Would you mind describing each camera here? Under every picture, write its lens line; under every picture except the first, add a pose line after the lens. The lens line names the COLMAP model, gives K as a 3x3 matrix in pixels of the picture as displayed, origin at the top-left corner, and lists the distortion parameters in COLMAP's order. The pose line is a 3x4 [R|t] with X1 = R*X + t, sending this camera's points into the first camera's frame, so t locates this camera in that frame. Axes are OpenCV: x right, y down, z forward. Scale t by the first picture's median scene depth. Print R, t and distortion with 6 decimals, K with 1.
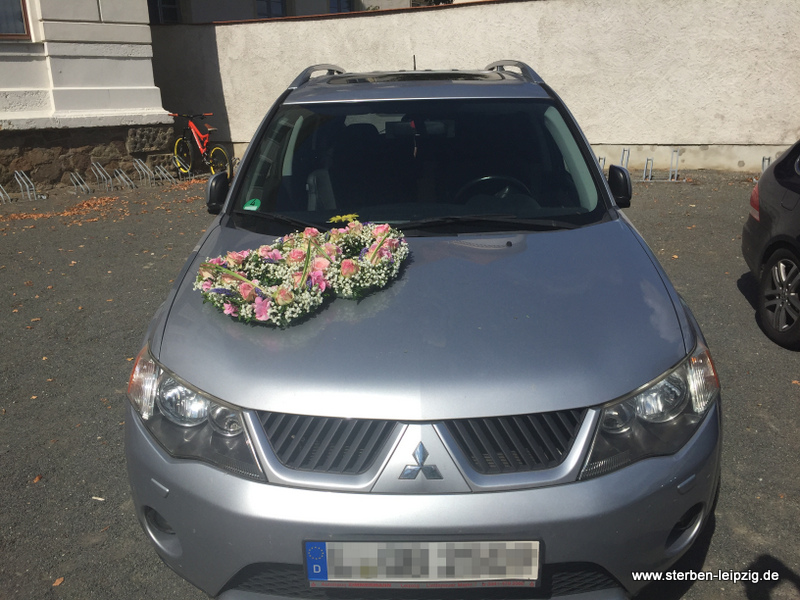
lens RADIAL K [[685.3, 0, 400.2], [0, 685.3, 302.9], [0, 0, 1]] dist [0.085709, -0.127791]
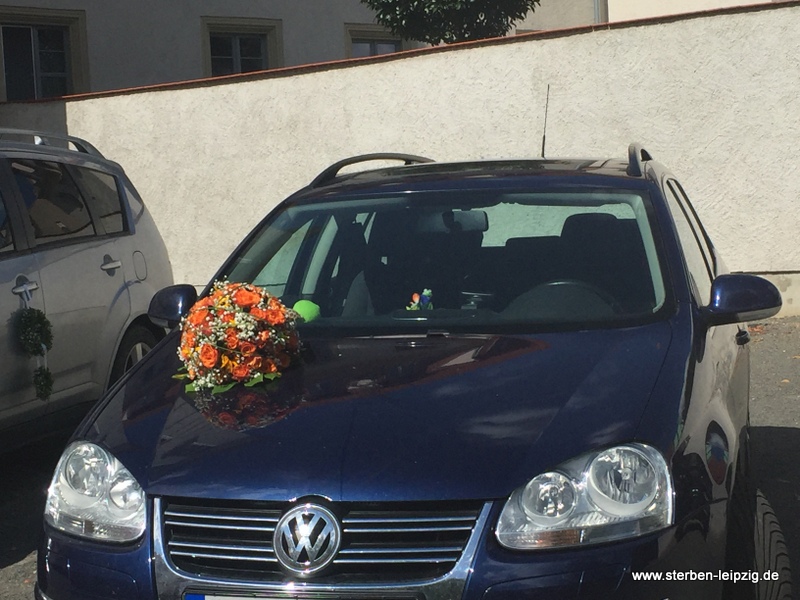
lens RADIAL K [[1506.9, 0, 398.0], [0, 1506.9, 300.3], [0, 0, 1]] dist [0.051282, 0.000000]
pose [[0.979132, -0.023449, -0.201869, 0.341378], [-0.021219, 0.976096, -0.216302, 0.058045], [0.202116, 0.216071, 0.955229, -0.196420]]
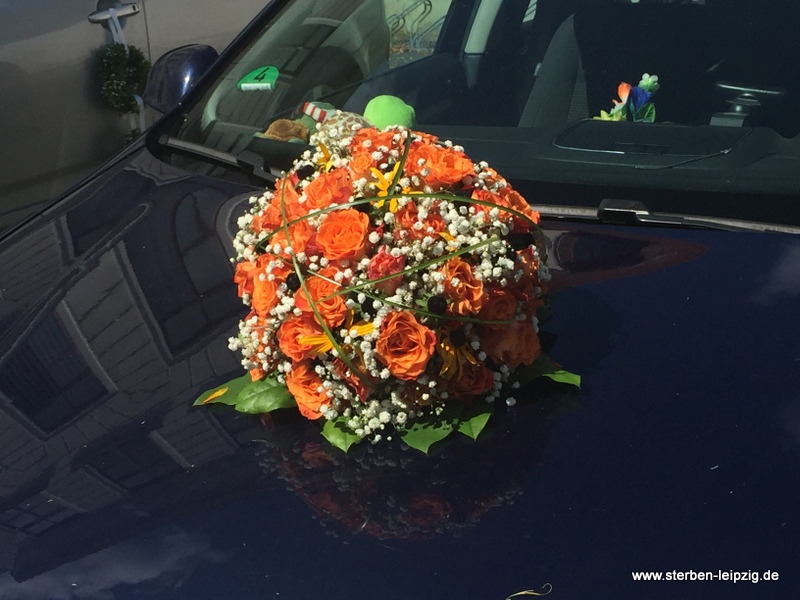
lens RADIAL K [[1486.8, 0, 402.2], [0, 1486.8, 300.6], [0, 0, 1]] dist [0.007526, 0.000000]
pose [[0.909904, 0.085880, -0.405831, 0.320973], [-0.093912, 0.995580, 0.000121, 0.002260], [0.404048, 0.038003, 0.913948, -0.007743]]
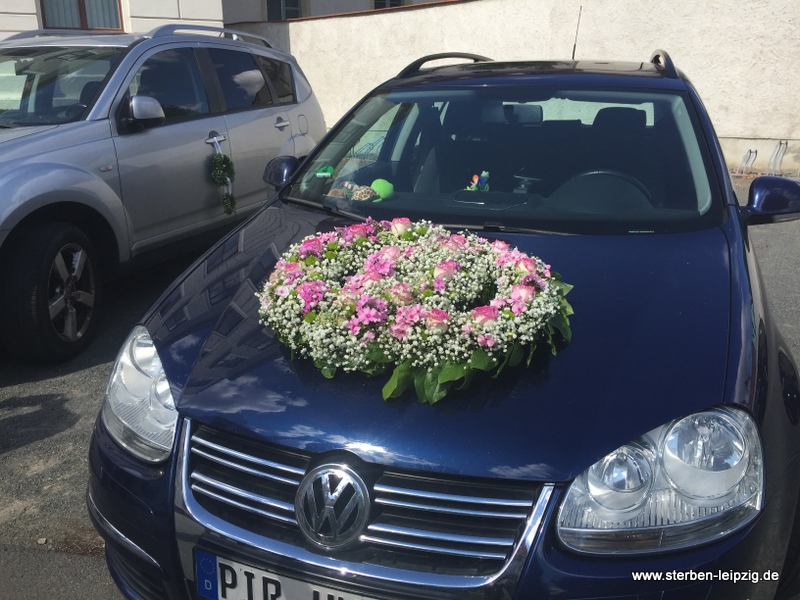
lens RADIAL K [[685.3, 0, 397.1], [0, 685.3, 299.9], [0, 0, 1]] dist [0.085709, -0.127791]
pose [[0.955698, 0.088976, -0.280579, 0.307411], [-0.085499, 0.996034, 0.024632, 0.007425], [0.281657, 0.000448, 0.959515, -0.035647]]
